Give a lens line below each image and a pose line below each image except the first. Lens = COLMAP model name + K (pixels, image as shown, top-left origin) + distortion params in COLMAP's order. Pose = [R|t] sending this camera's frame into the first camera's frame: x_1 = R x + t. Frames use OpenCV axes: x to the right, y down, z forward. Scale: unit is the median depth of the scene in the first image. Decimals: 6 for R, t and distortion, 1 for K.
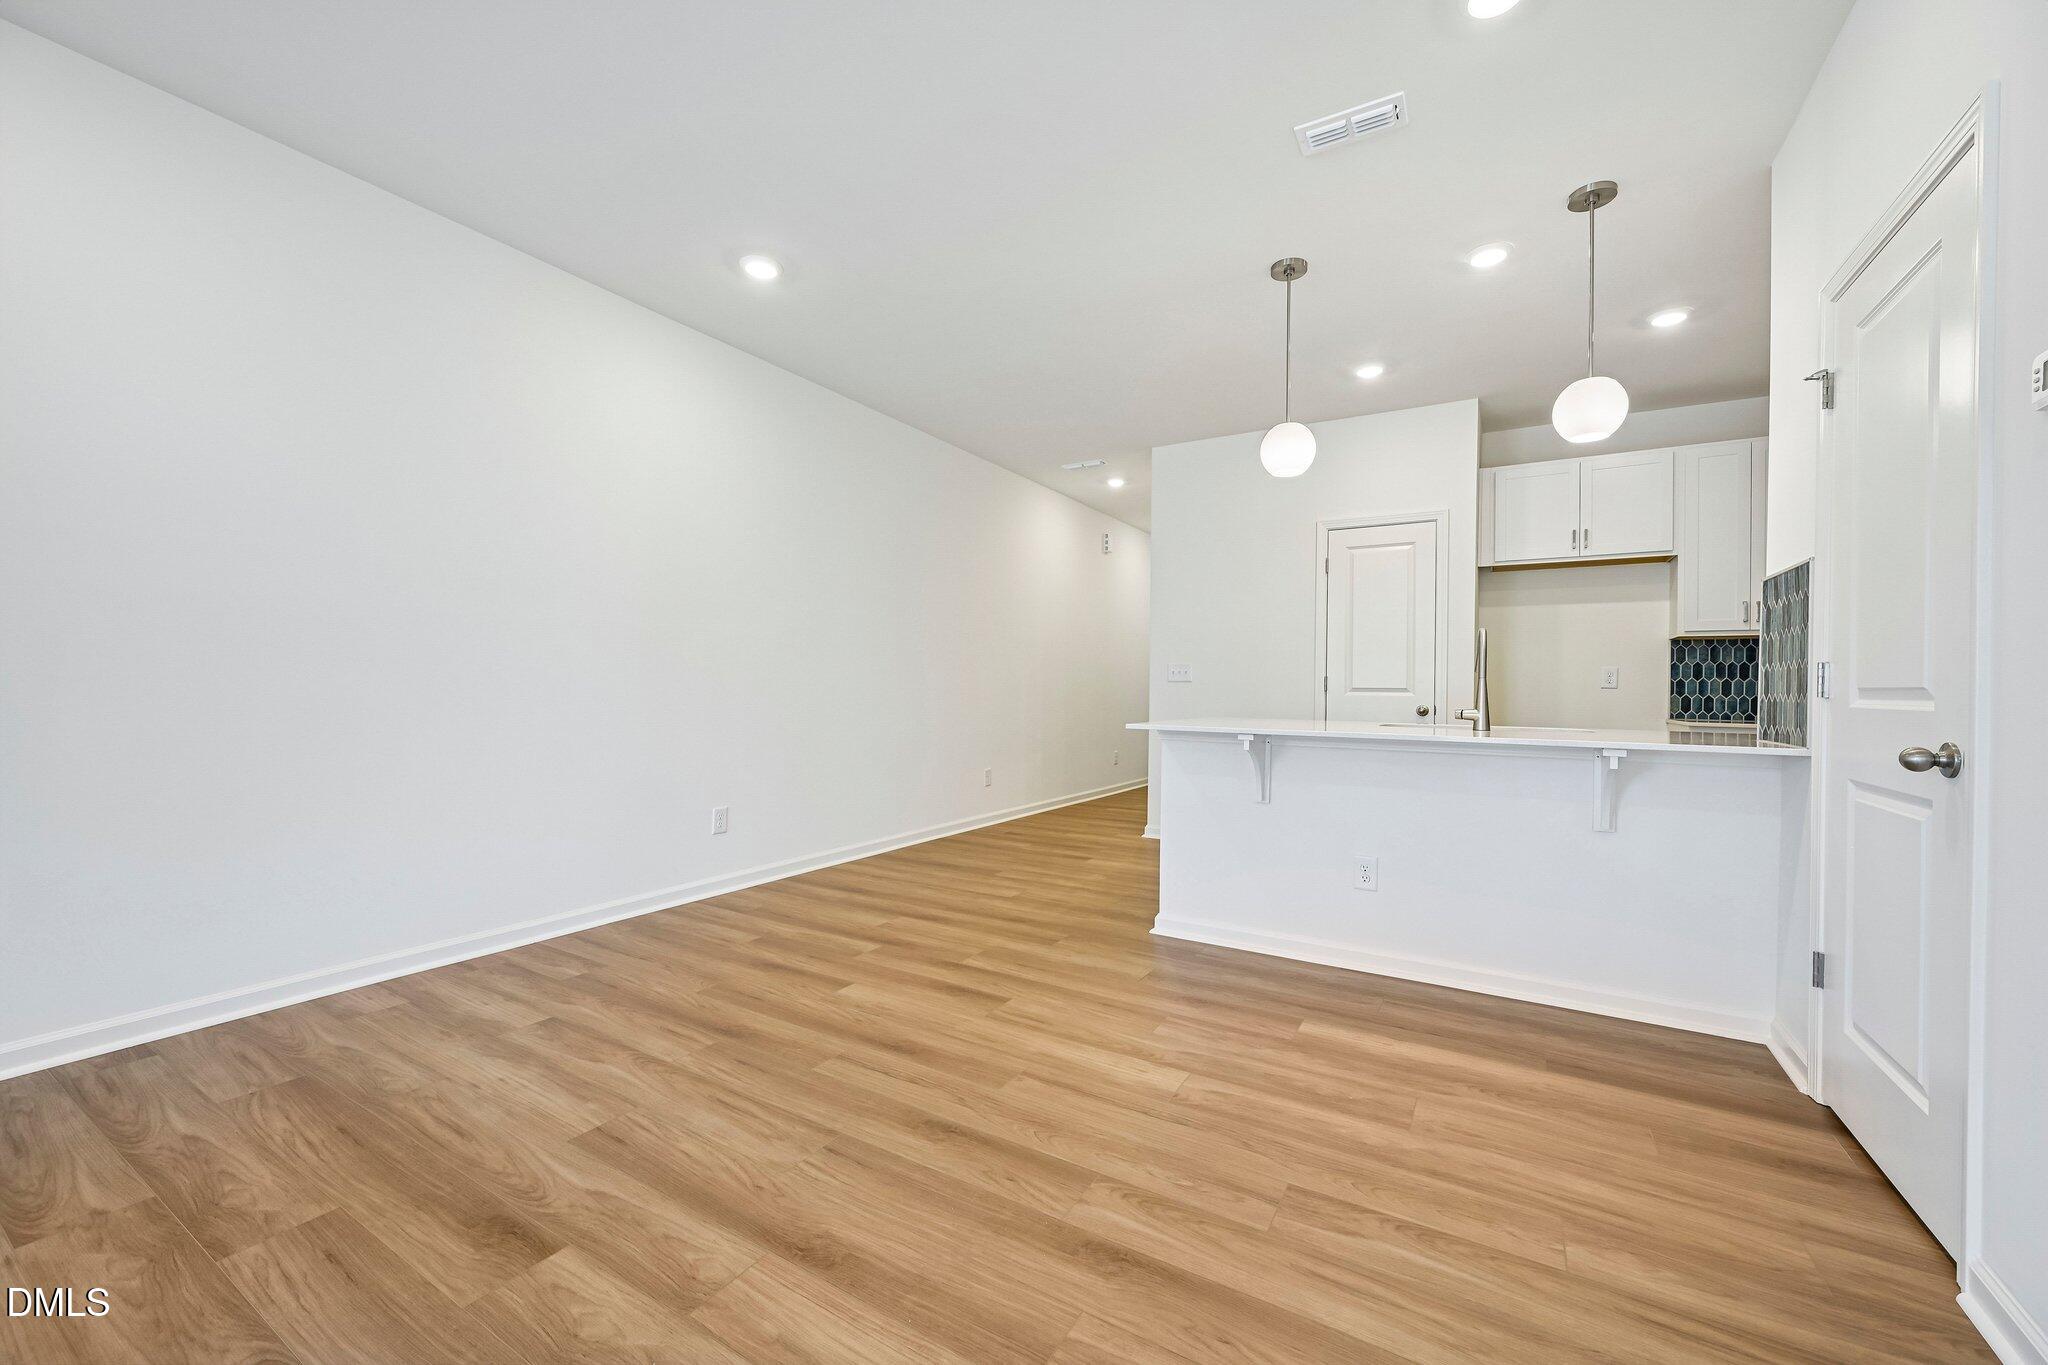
lens RADIAL K [[799.6, 0, 1017.9], [0, 799.6, 686.4], [0, 0, 1]] dist [-0.001735, 0.000744]
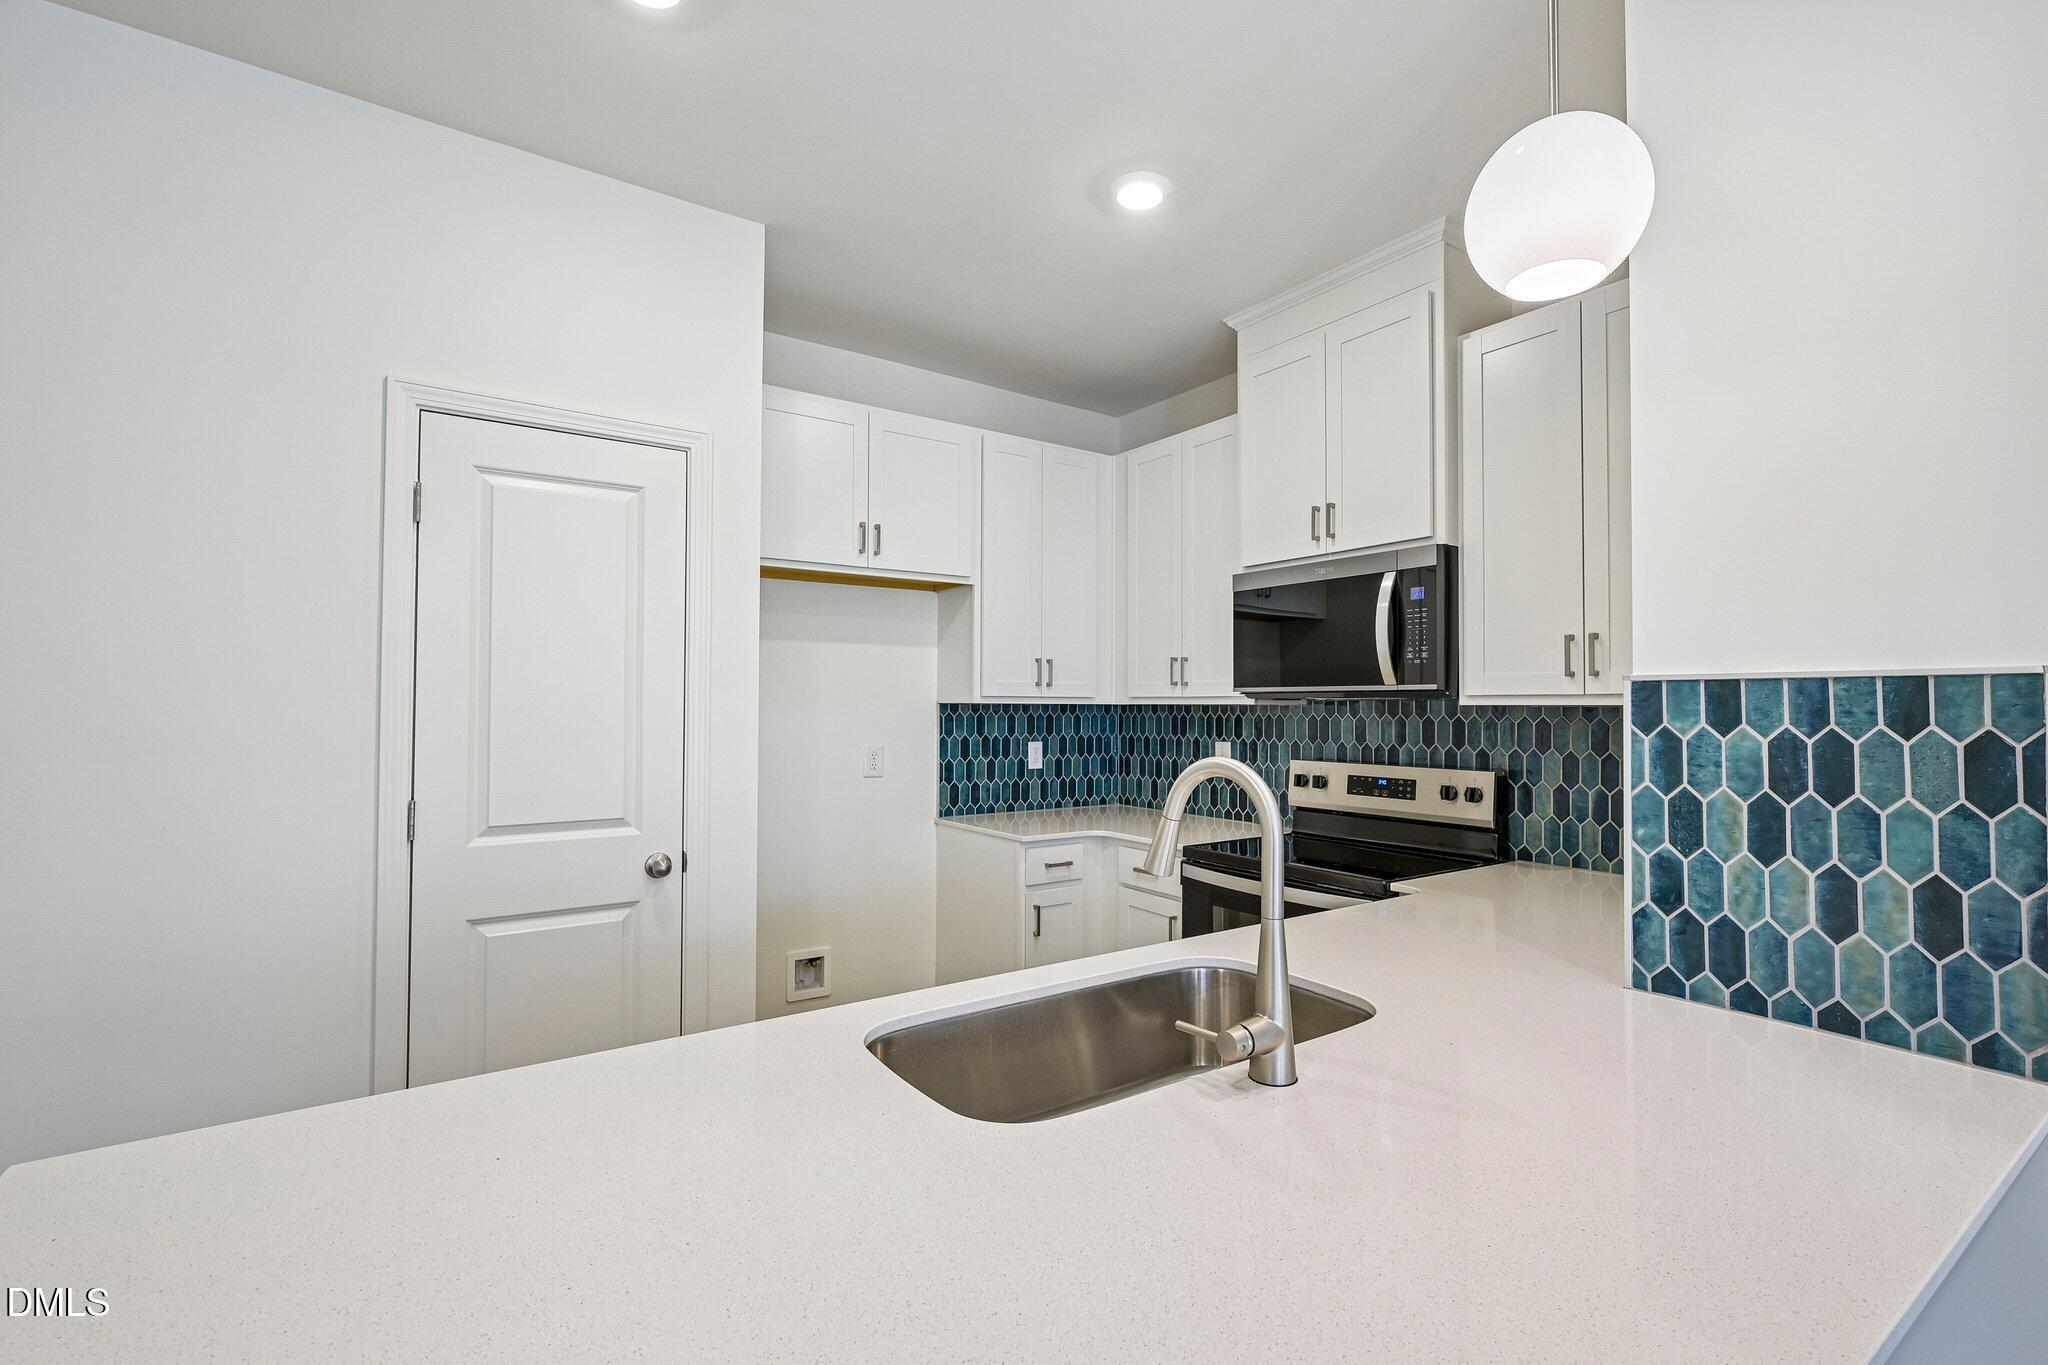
lens RADIAL K [[902.5, 0, 1026.7], [0, 902.5, 687.9], [0, 0, 1]] dist [-0.003663, 0.001218]
pose [[0.411728, 0.008305, 0.911269, 0.216319], [-0.001333, 0.999963, -0.008512, -0.109776], [-0.911306, 0.002290, 0.411724, 1.011325]]
